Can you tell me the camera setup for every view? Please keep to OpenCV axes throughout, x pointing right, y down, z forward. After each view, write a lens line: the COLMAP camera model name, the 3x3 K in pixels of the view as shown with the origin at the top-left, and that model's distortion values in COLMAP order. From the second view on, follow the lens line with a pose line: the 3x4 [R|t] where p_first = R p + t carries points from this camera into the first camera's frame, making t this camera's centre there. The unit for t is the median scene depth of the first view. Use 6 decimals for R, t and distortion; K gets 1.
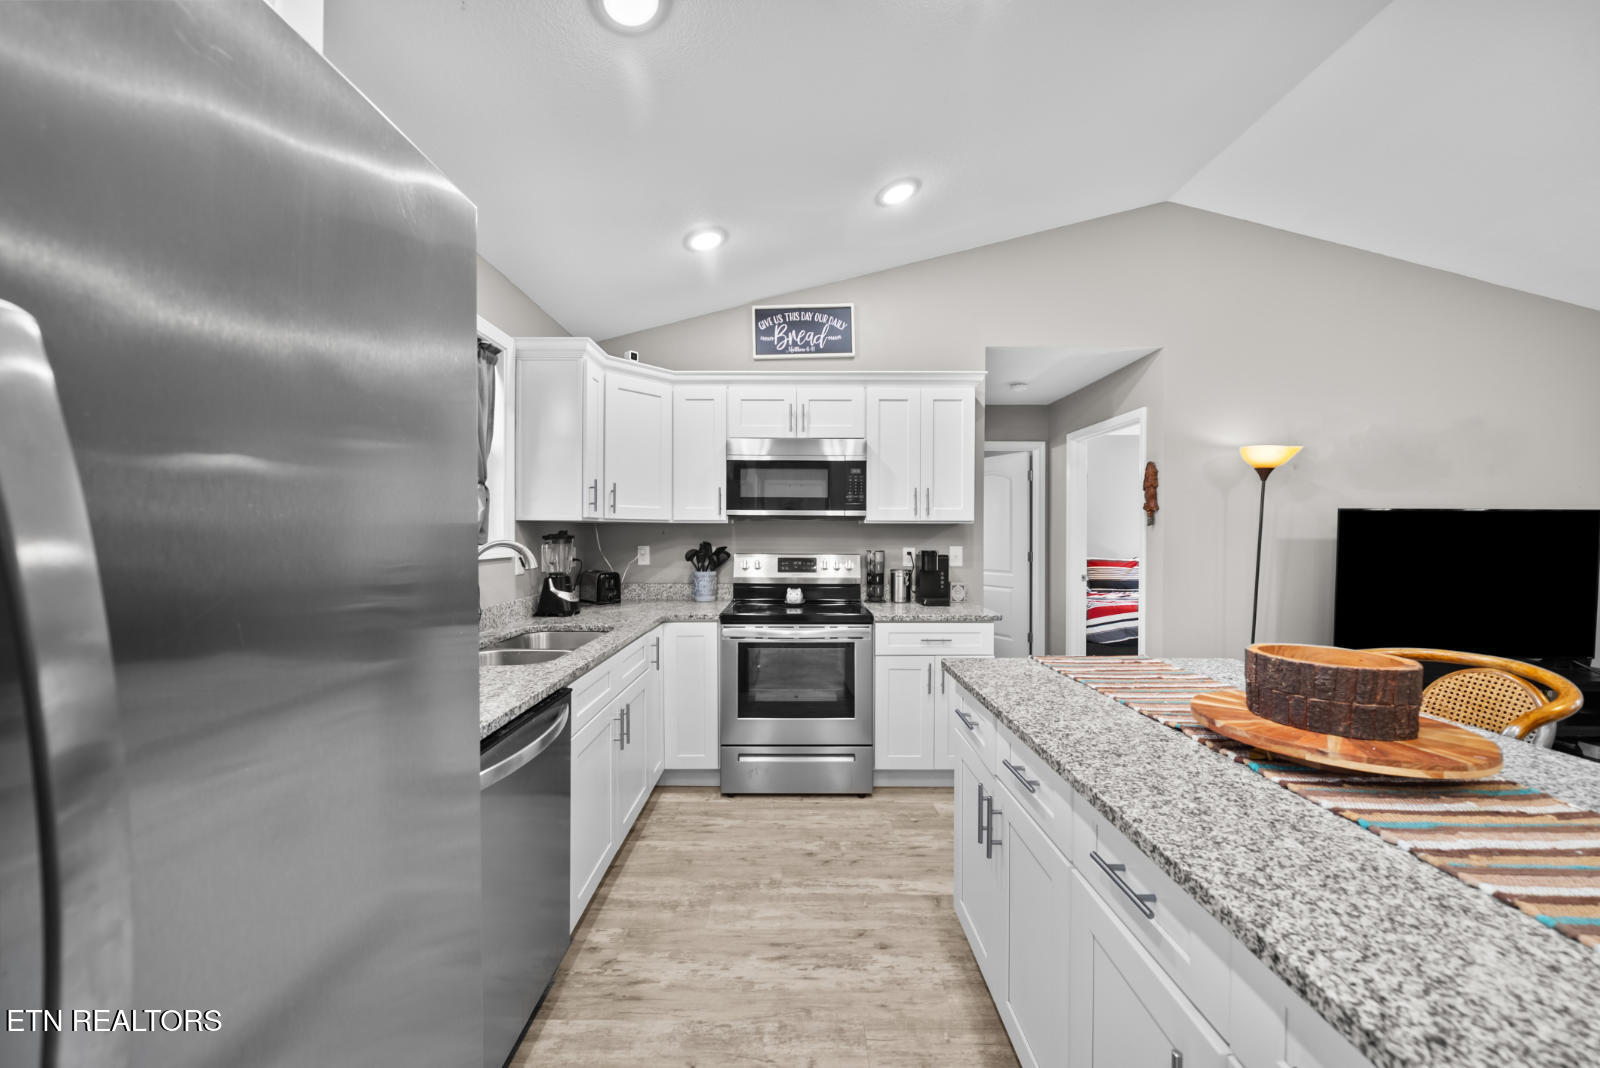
lens RADIAL K [[586.6, 0, 800.7], [0, 586.6, 529.5], [0, 0, 1]] dist [0.004119, 0.000061]
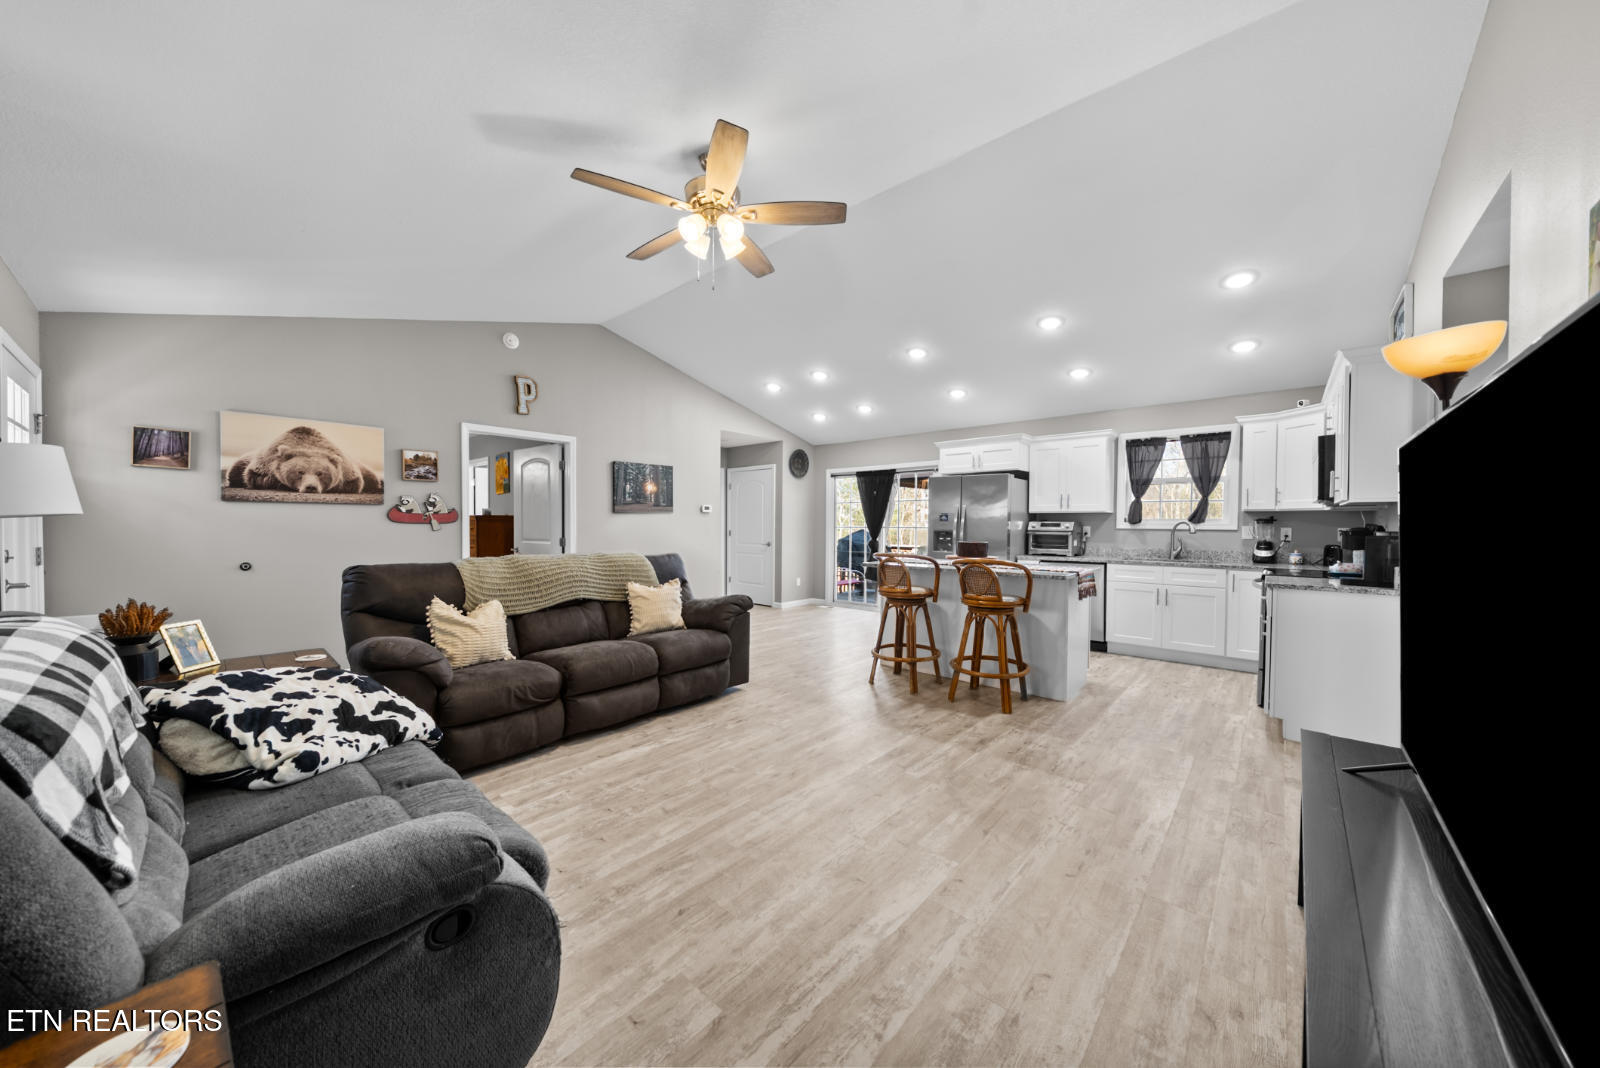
lens RADIAL K [[551.3, 0, 799.4], [0, 551.3, 532.7], [0, 0, 1]] dist [-0.003593, -0.000642]
pose [[-0.667147, 0.004816, -0.744910, 1.507061], [-0.006226, 0.999908, 0.012040, 0.032468], [0.744900, 0.012670, -0.667056, 0.880067]]
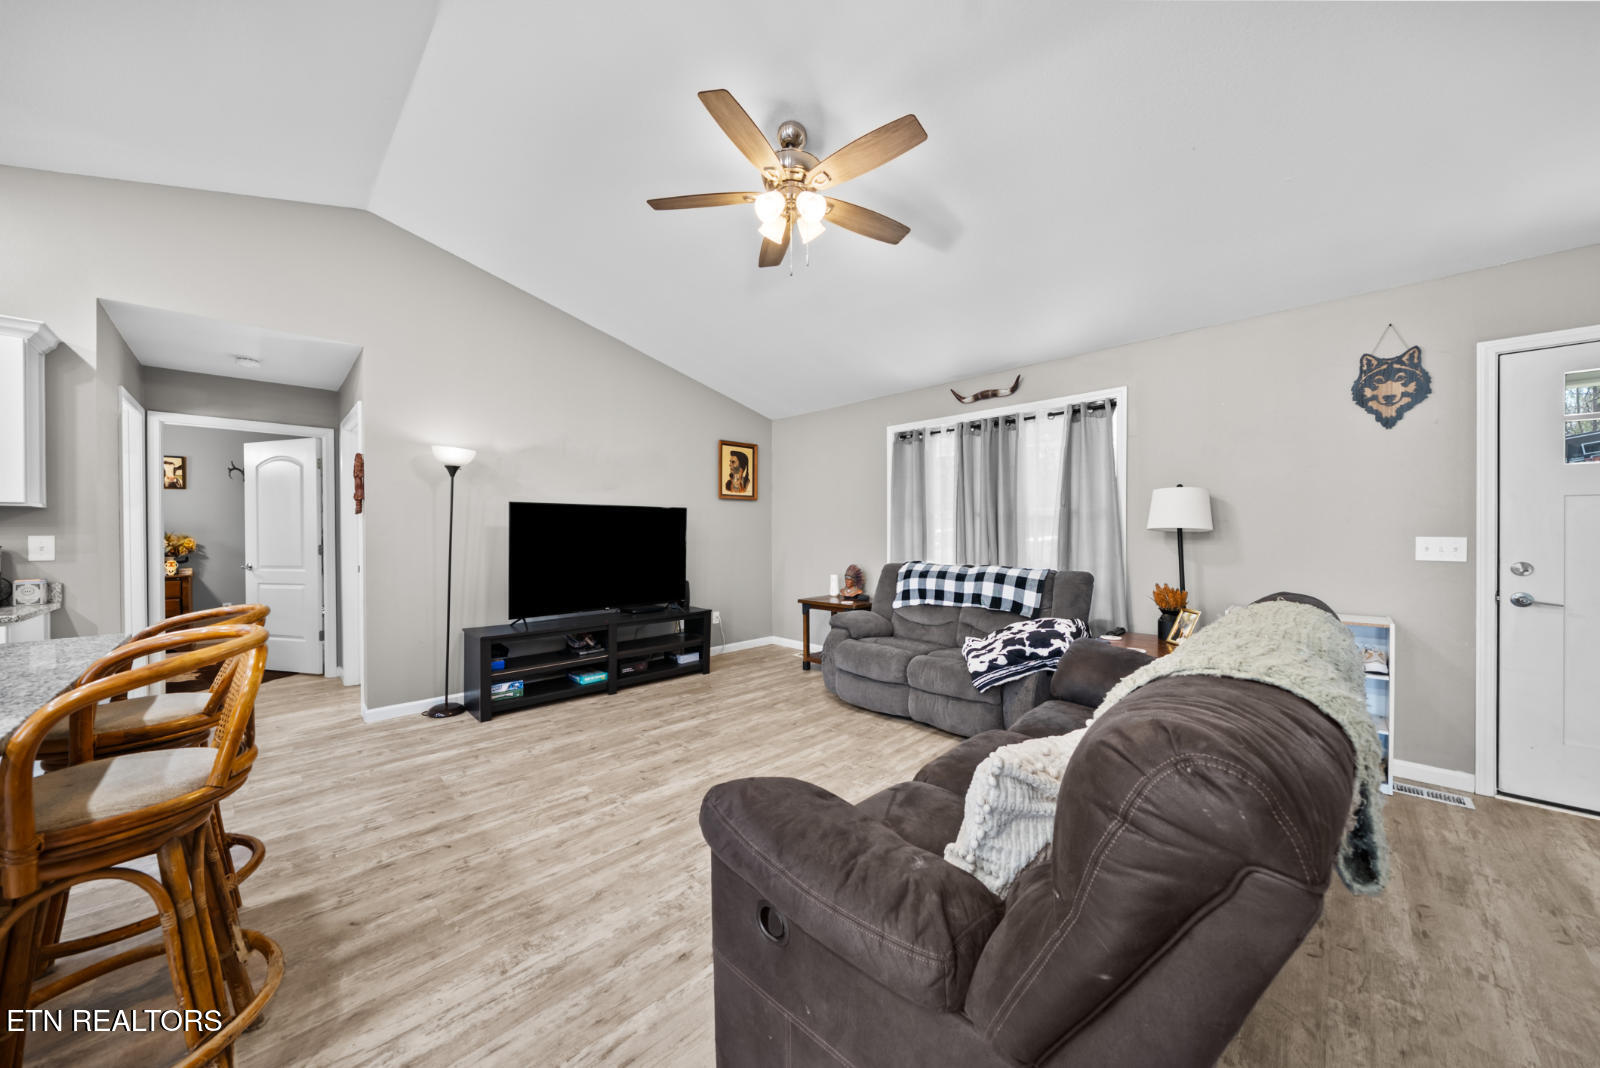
lens RADIAL K [[551.3, 0, 796.1], [0, 551.3, 535.0], [0, 0, 1]] dist [-0.003593, -0.000642]
pose [[0.718233, -0.009281, 0.695741, 0.503329], [0.003598, 0.999947, 0.009624, 0.025158], [-0.695793, -0.004409, 0.718229, -0.262562]]
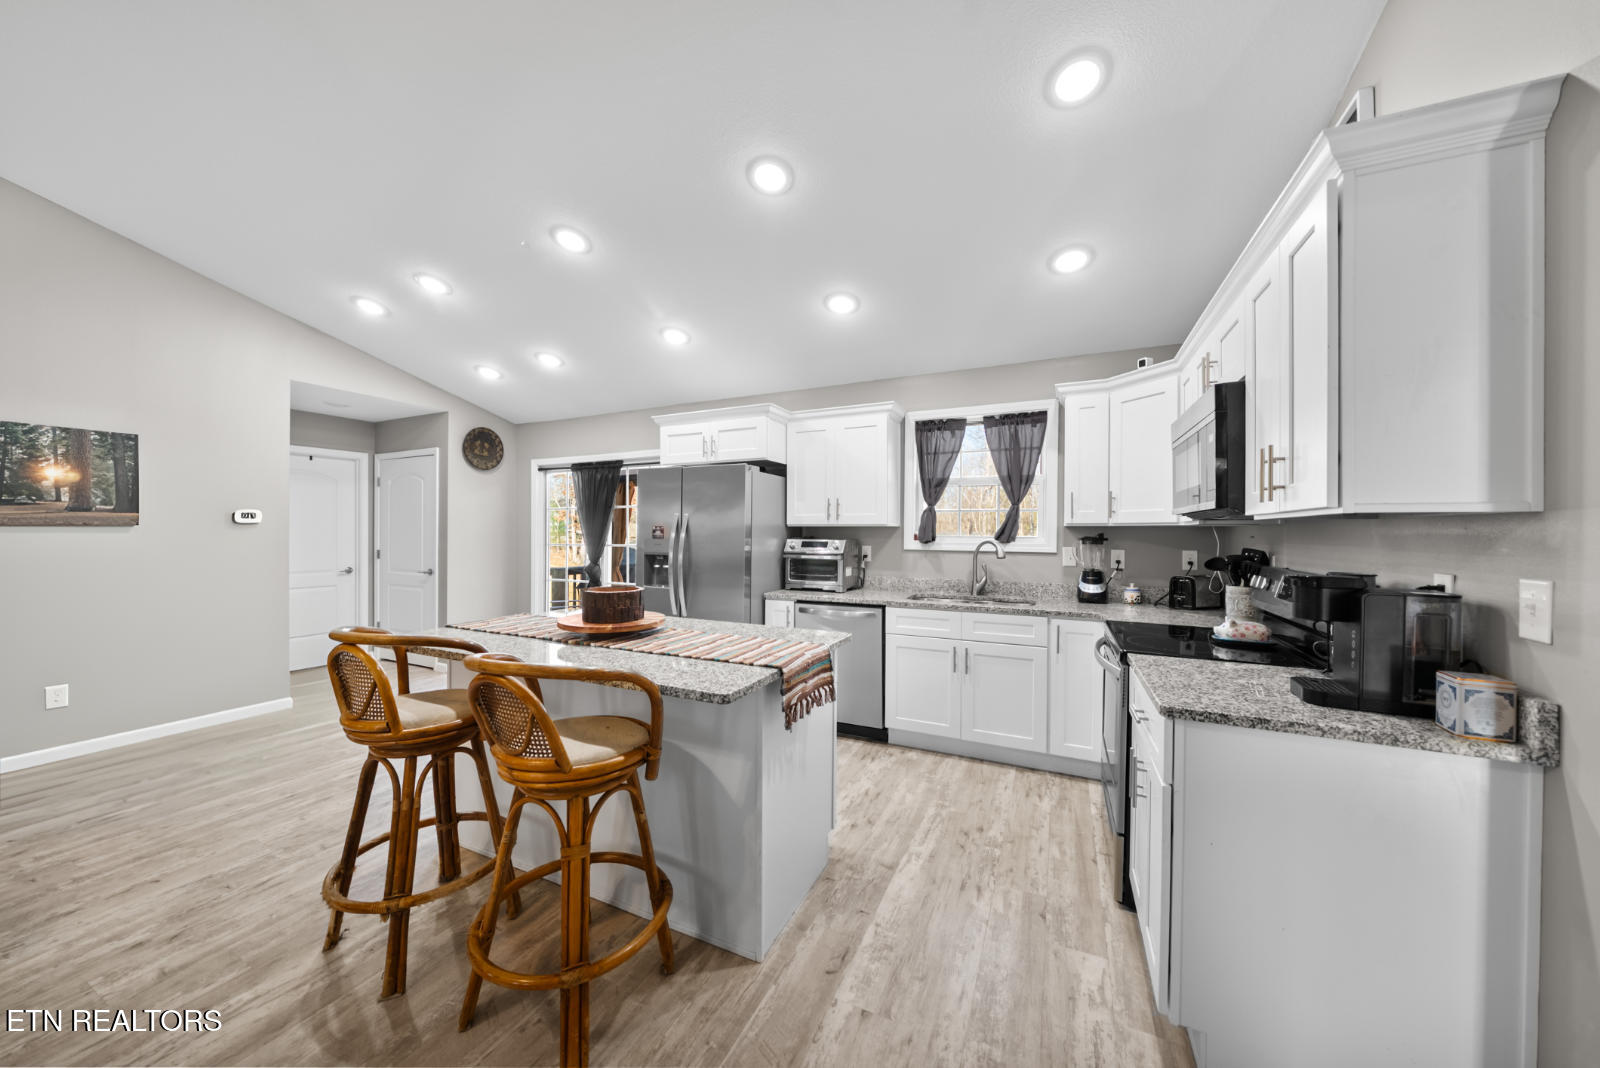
lens RADIAL K [[551.3, 0, 797.3], [0, 551.3, 532.2], [0, 0, 1]] dist [-0.003593, -0.000642]
pose [[-0.440167, -0.006844, -0.897890, 0.753056], [-0.004200, 0.999976, -0.005563, 0.005386], [0.897906, 0.001323, -0.440185, 0.788752]]
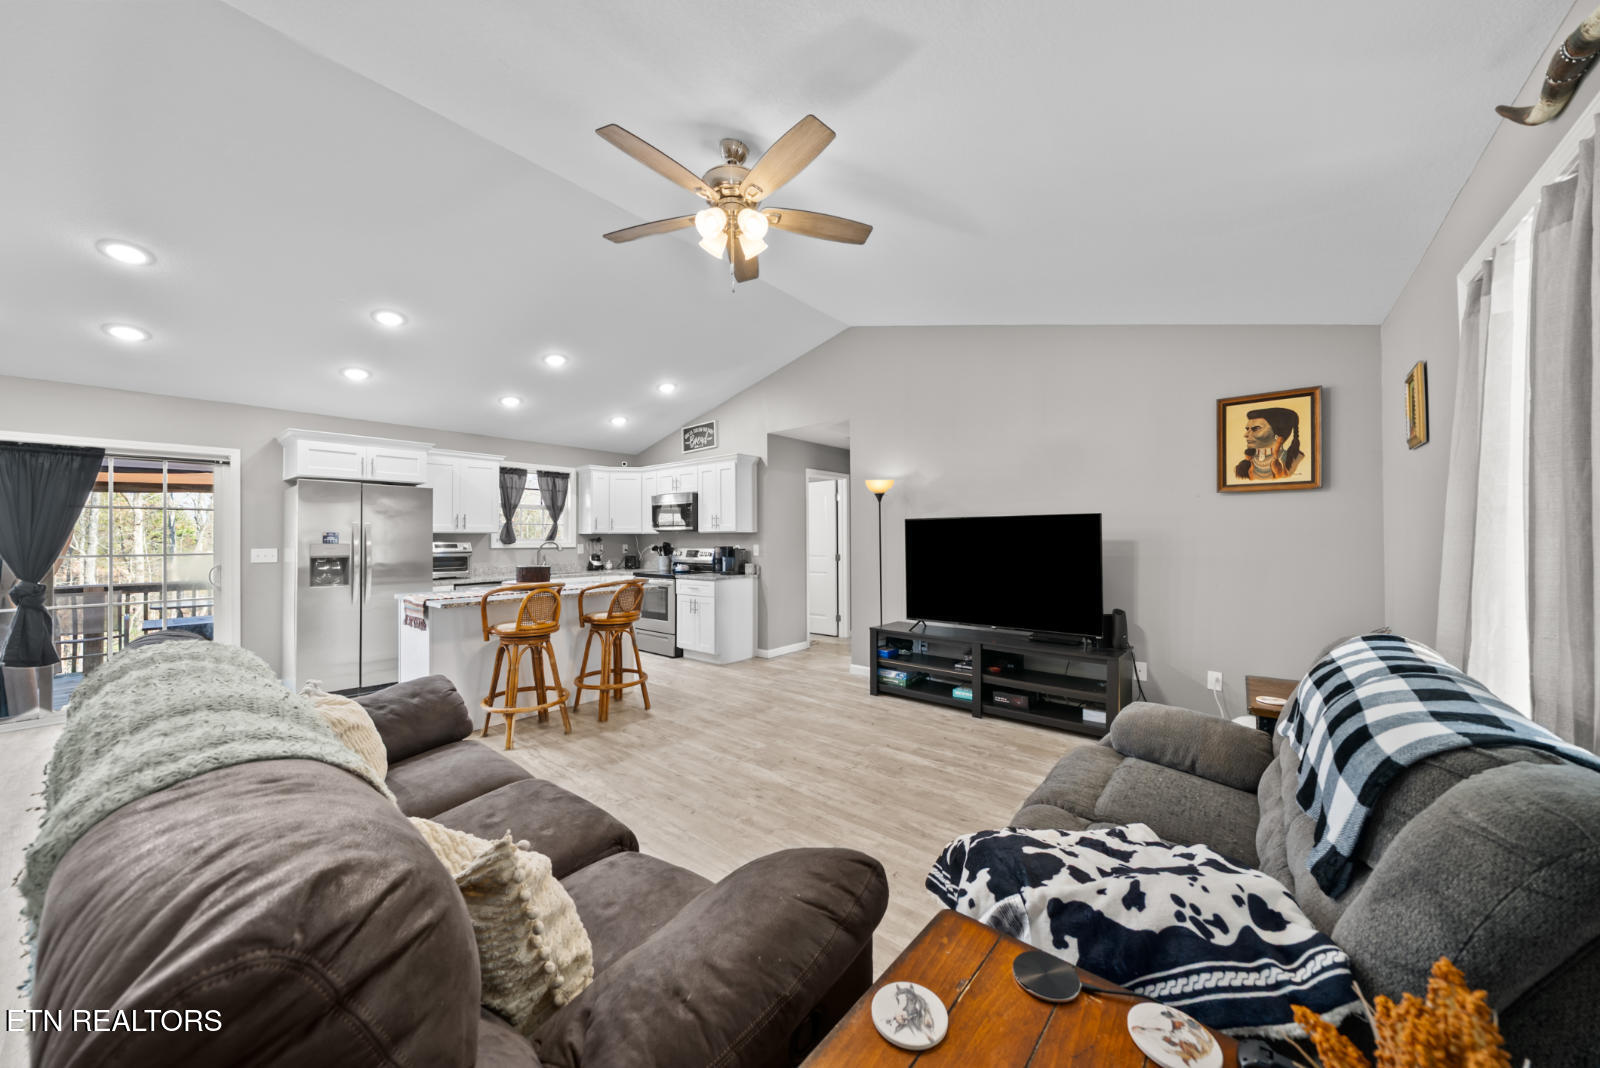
lens RADIAL K [[551.3, 0, 794.9], [0, 551.3, 533.9], [0, 0, 1]] dist [-0.003593, -0.000642]
pose [[0.761788, -0.011919, -0.647716, 1.513403], [0.008787, 0.999929, -0.008066, 0.010575], [0.647766, 0.000453, 0.761839, -0.229340]]
